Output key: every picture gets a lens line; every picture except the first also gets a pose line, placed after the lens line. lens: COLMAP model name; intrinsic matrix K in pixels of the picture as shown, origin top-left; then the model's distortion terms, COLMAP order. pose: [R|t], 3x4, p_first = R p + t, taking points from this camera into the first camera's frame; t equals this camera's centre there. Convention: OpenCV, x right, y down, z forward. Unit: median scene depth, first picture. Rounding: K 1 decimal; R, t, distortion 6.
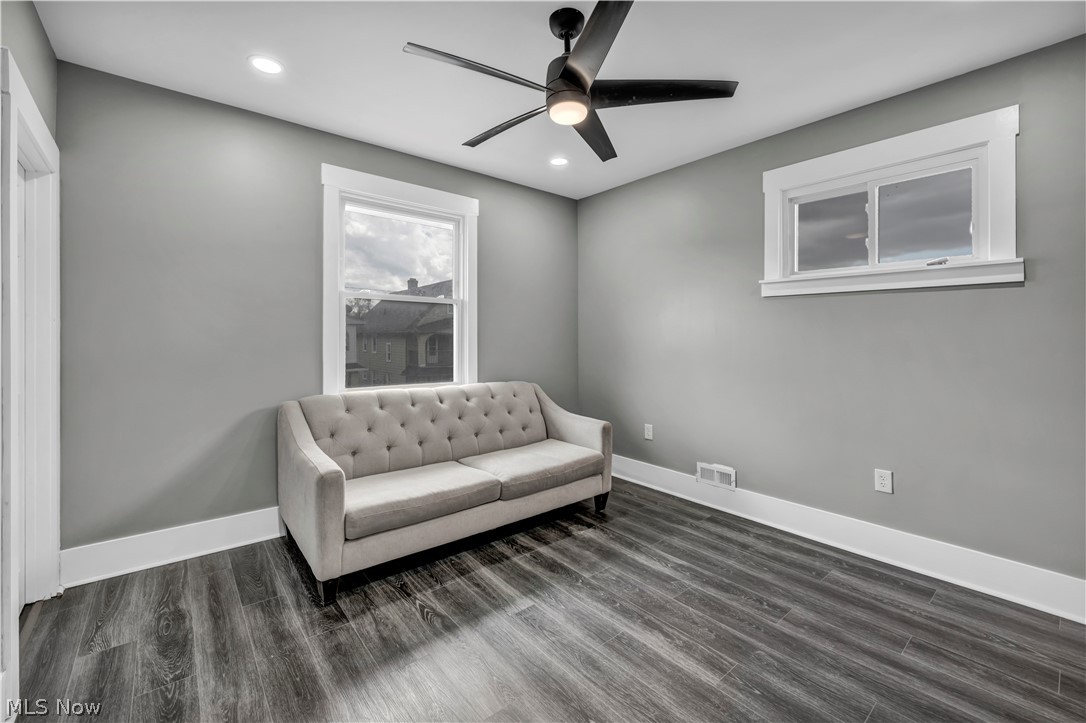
lens RADIAL K [[451.9, 0, 545.1], [0, 451.9, 337.7], [0, 0, 1]] dist [-0.000658, -0.000068]
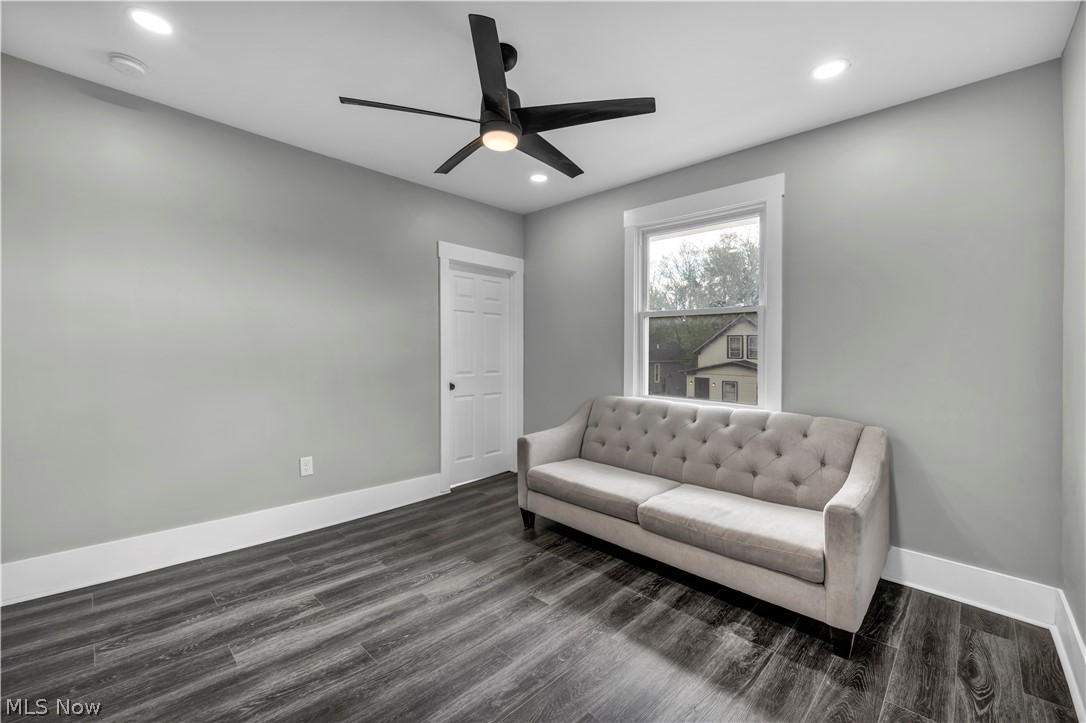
lens RADIAL K [[448.7, 0, 519.8], [0, 448.7, 352.0], [0, 0, 1]] dist [-0.000096, -0.000022]
pose [[0.074028, -0.000250, -0.997256, 0.883404], [-0.013158, 0.999913, -0.001227, 0.008322], [0.997169, 0.013213, 0.074018, 0.747607]]
